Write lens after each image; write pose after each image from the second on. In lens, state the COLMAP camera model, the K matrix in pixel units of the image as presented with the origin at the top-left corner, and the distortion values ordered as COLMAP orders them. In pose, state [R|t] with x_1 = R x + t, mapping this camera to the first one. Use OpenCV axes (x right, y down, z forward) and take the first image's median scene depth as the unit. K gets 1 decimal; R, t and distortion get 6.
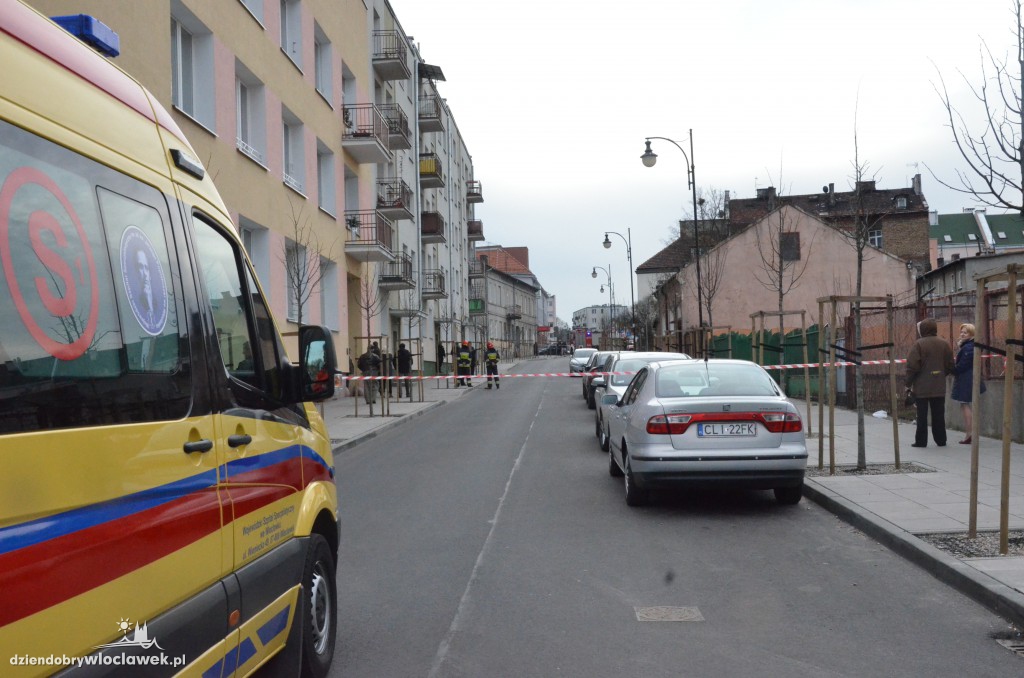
lens RADIAL K [[1152.3, 0, 512.9], [0, 1152.3, 361.7], [0, 0, 1]] dist [0.005305, 0.005935]
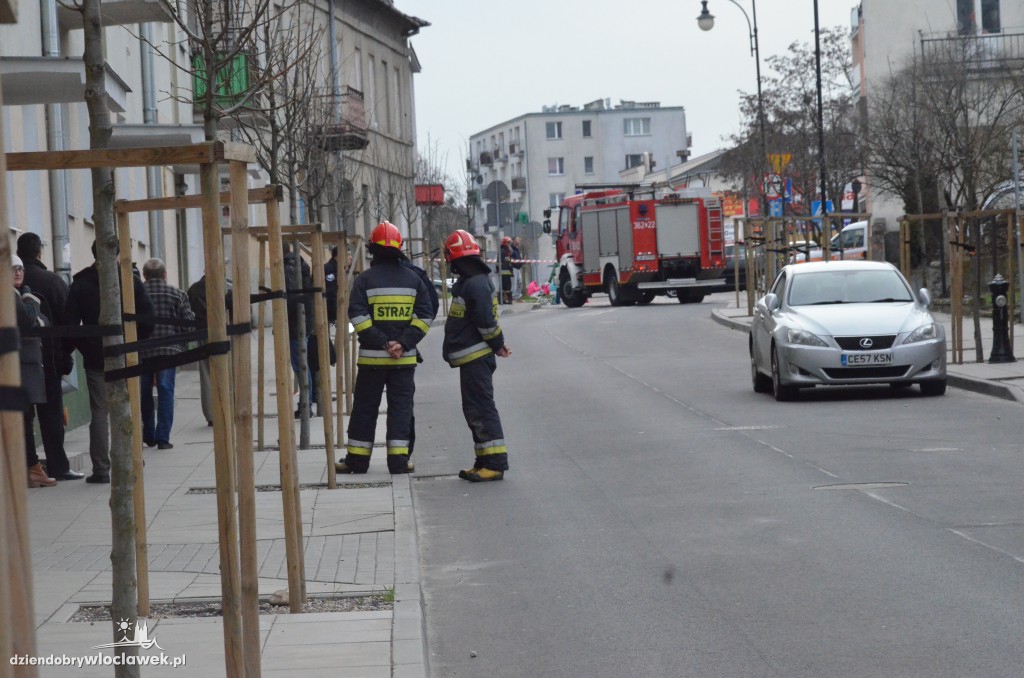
lens RADIAL K [[4360.4, 0, 512.0], [0, 4360.4, 339.0], [0, 0, 1]] dist [0.307054, 3.181756]
pose [[0.997329, -0.020219, 0.070192, -0.029732], [0.020082, 0.999795, 0.002648, -0.000489], [-0.070231, -0.001231, 0.997530, 0.136972]]
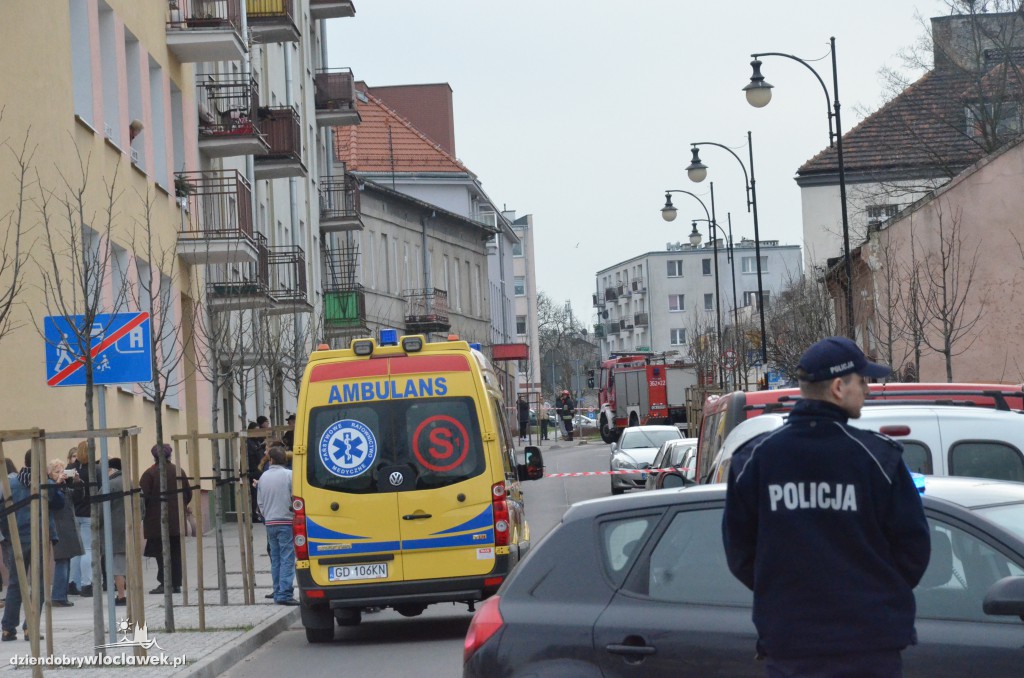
lens RADIAL K [[4804.9, 0, 511.2], [0, 4804.9, 444.0], [0, 0, 1]] dist [0.346202, 2.864825]
pose [[0.999229, -0.017983, 0.034905, -0.026421], [0.018110, 0.999830, -0.003333, -0.000248], [-0.034839, 0.003962, 0.999385, -0.409093]]
